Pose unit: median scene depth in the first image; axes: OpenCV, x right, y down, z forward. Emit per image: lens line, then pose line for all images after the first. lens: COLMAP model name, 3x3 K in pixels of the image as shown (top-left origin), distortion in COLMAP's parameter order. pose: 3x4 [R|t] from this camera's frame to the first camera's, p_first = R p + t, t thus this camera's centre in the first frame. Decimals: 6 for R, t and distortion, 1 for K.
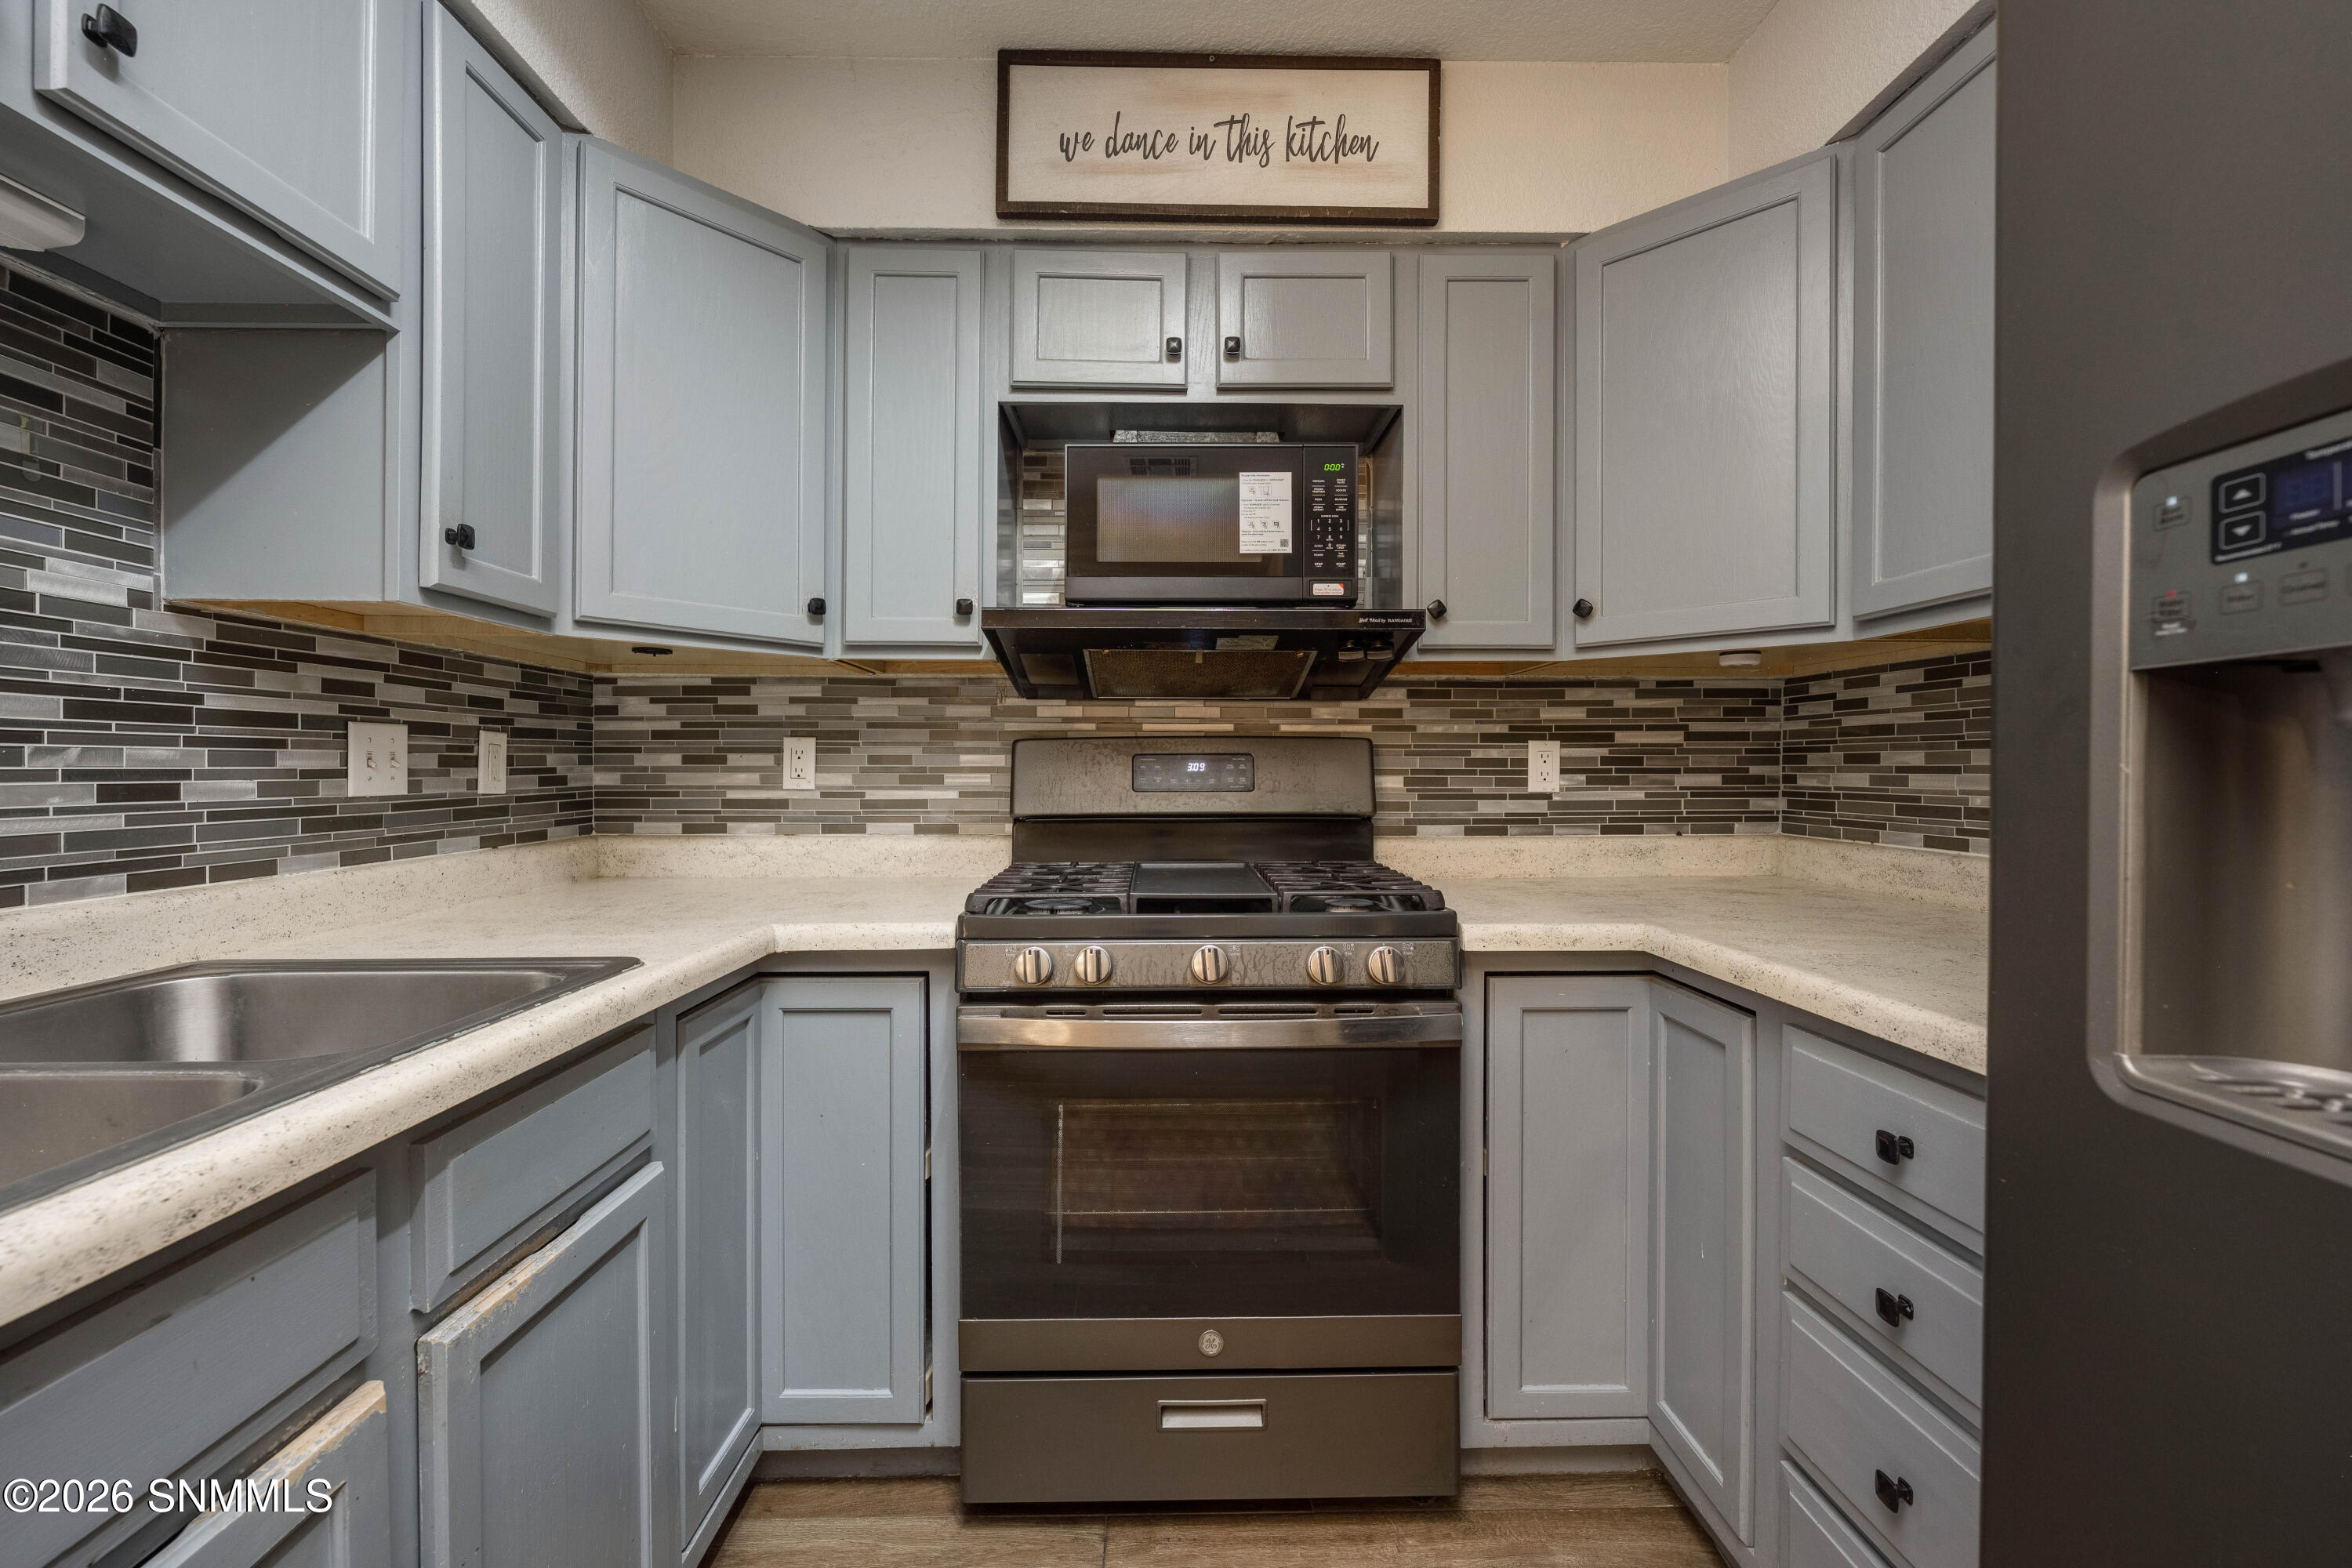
lens RADIAL K [[971.4, 0, 1165.5], [0, 971.4, 776.7], [0, 0, 1]] dist [-0.009718, 0.001781]
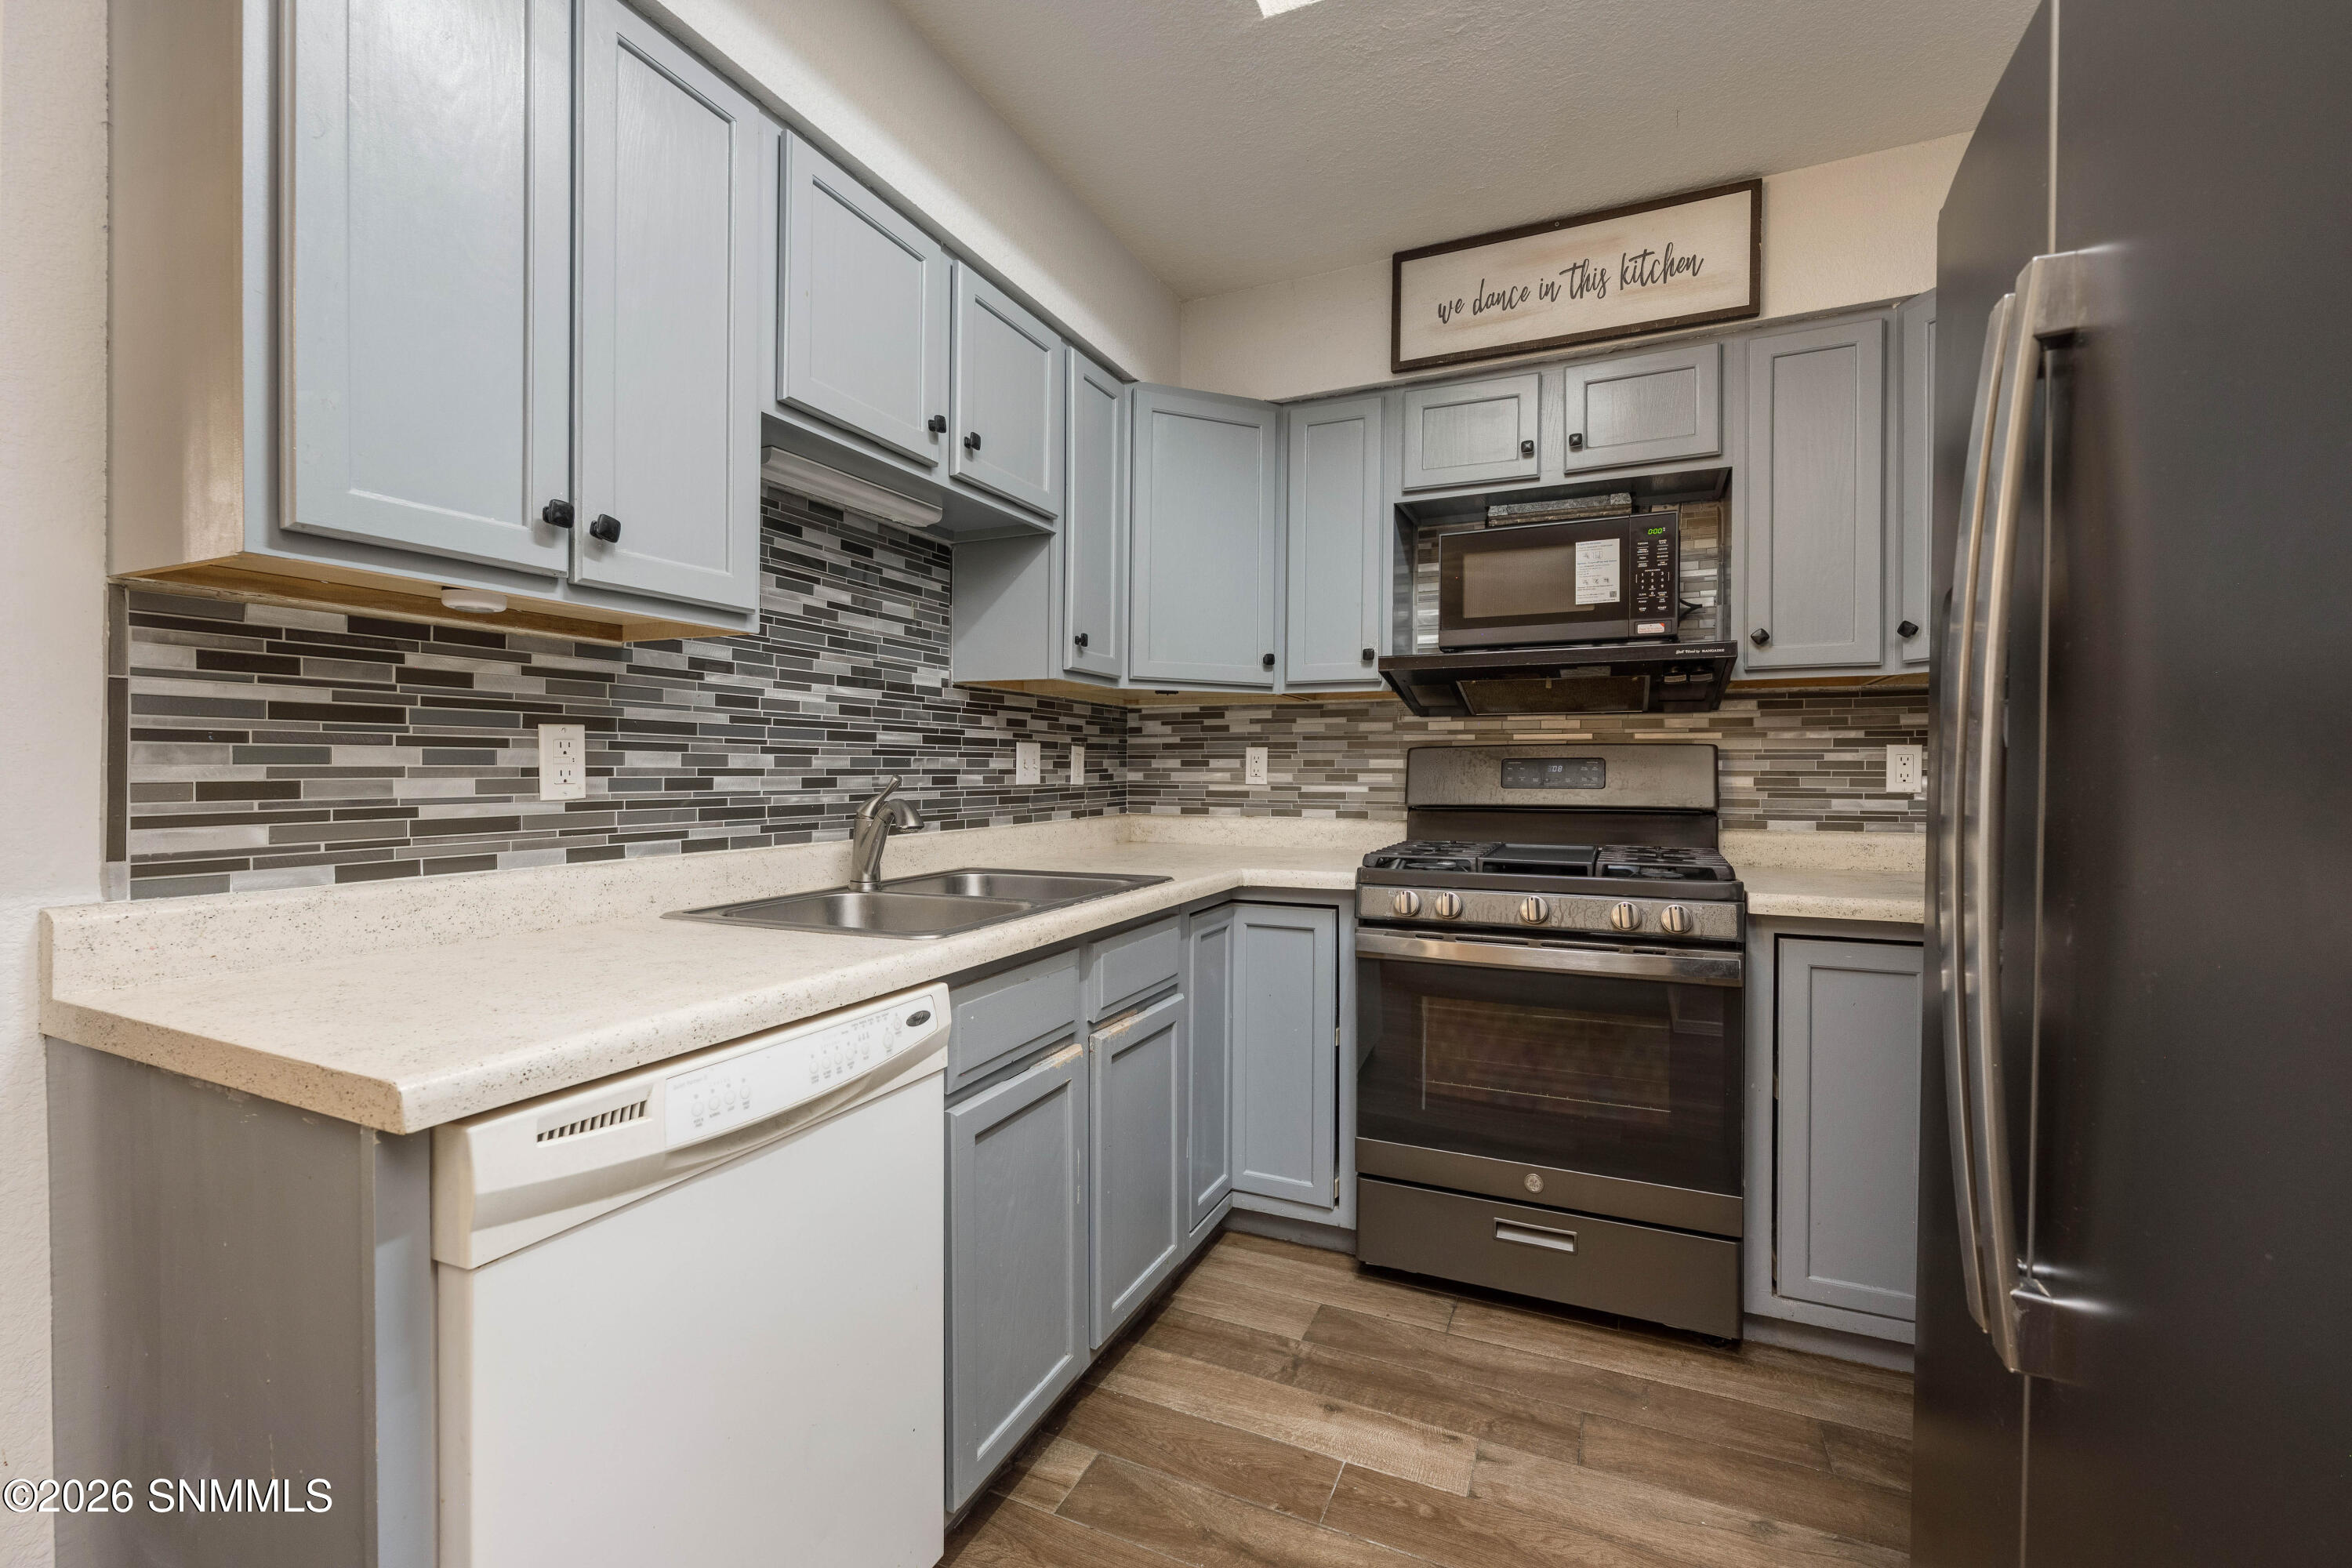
lens RADIAL K [[971.4, 0, 1175.2], [0, 971.4, 776.4], [0, 0, 1]] dist [-0.009718, 0.001781]
pose [[0.905048, 0.004245, -0.425289, 0.159380], [-0.005457, 0.999984, -0.001633, 0.006284], [0.425275, 0.003799, 0.905056, -0.449383]]
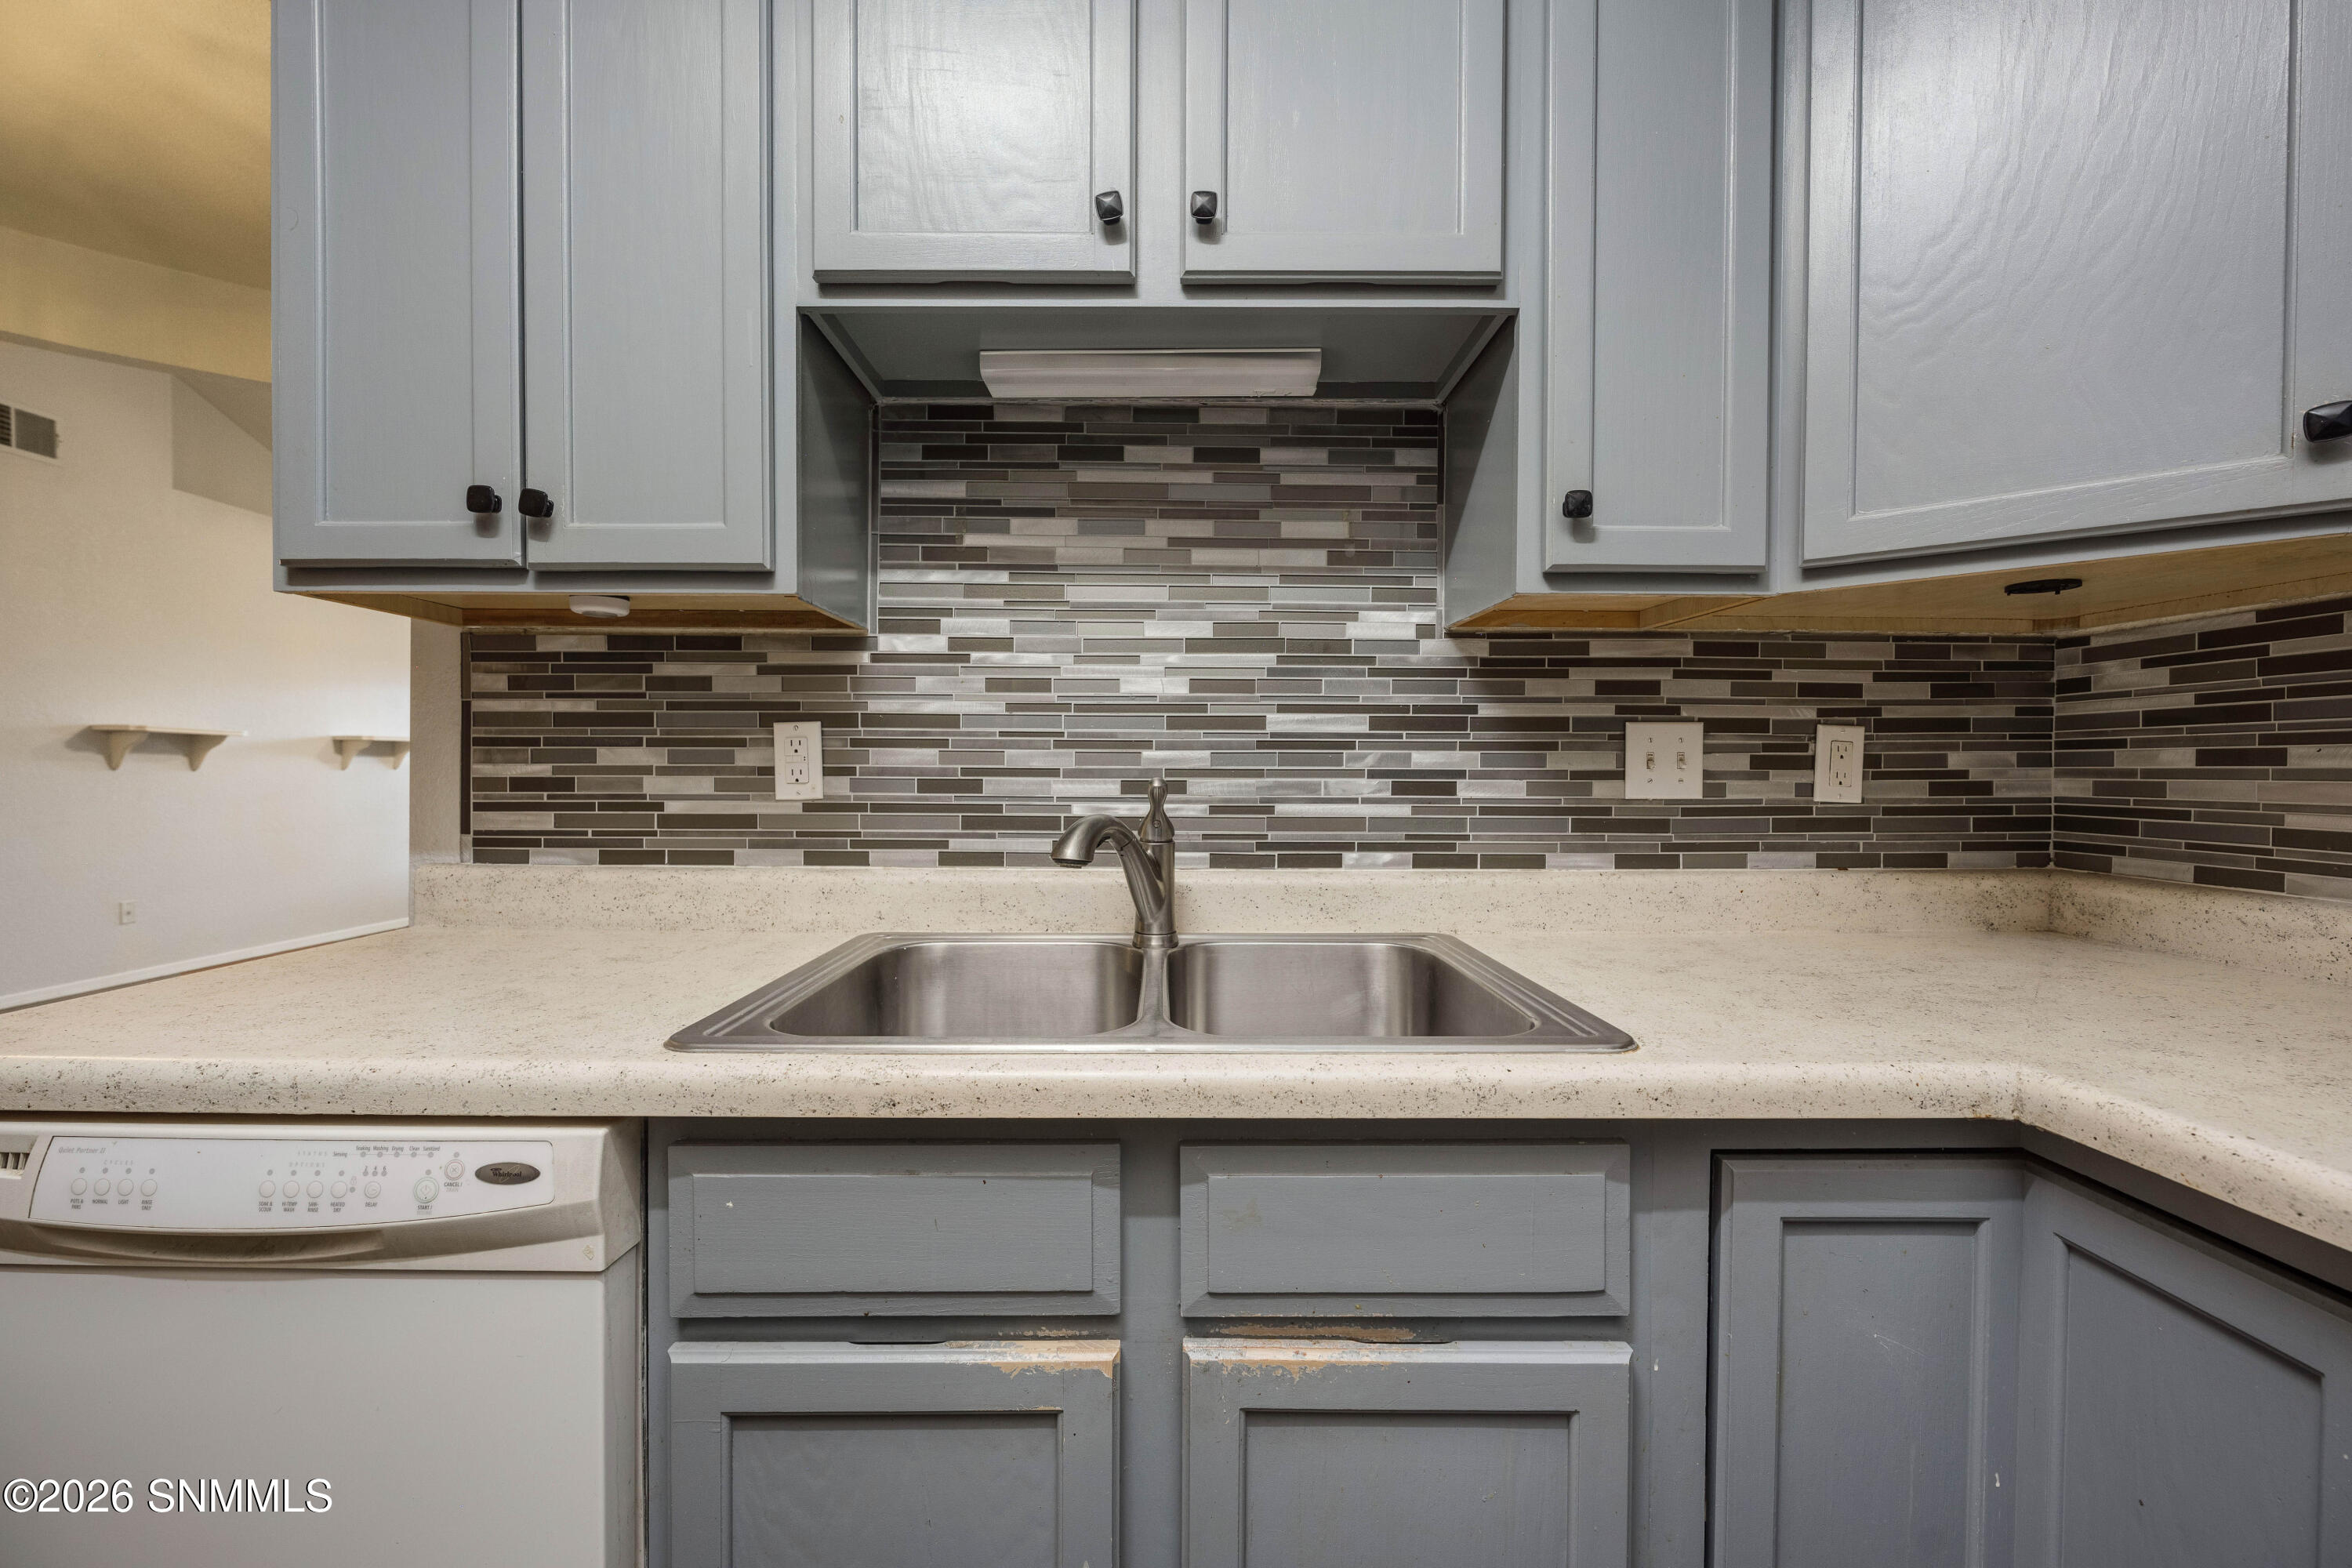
lens RADIAL K [[935.8, 0, 1183.7], [0, 935.8, 774.5], [0, 0, 1]] dist [-0.004778, 0.000743]
pose [[-0.005331, 0.007560, -0.999957, 0.099202], [-0.013470, 0.999880, 0.007631, -0.004564], [0.999895, 0.013510, -0.005228, 0.516644]]
